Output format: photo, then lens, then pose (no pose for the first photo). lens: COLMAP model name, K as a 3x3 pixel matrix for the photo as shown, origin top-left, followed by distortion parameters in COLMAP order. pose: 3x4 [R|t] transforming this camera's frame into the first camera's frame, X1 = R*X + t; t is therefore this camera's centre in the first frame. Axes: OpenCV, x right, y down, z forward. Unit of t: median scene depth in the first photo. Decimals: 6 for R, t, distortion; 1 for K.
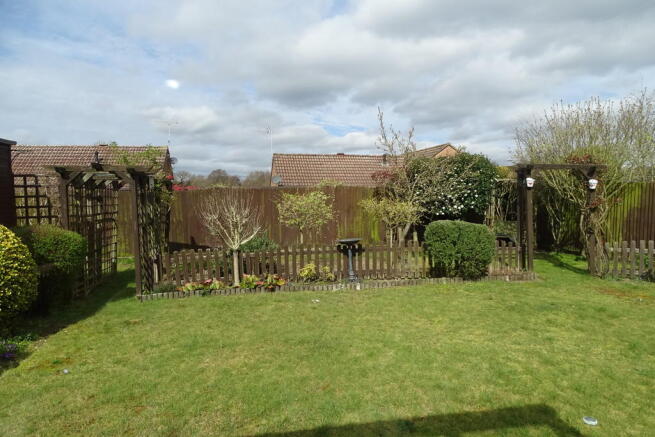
lens RADIAL K [[456.7, 0, 327.5], [0, 456.7, 218.5], [0, 0, 1]] dist [-0.001924, -0.002287]
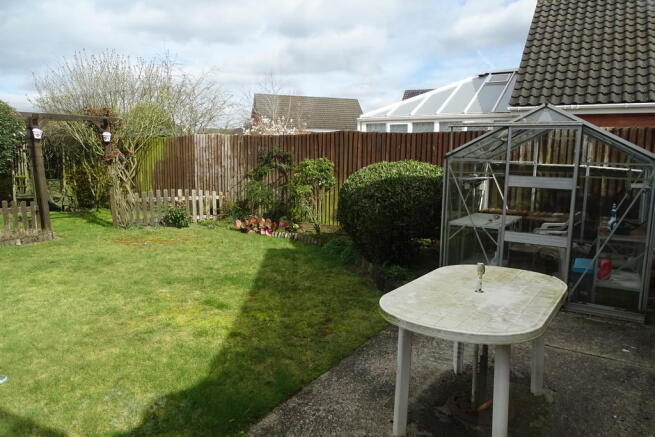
lens RADIAL K [[456.7, 0, 327.5], [0, 456.7, 218.5], [0, 0, 1]] dist [-0.001924, -0.002287]
pose [[0.673709, -0.110727, 0.730654, 0.152695], [0.047946, 0.993177, 0.106303, 0.019616], [-0.737440, -0.036585, 0.674421, -0.041059]]
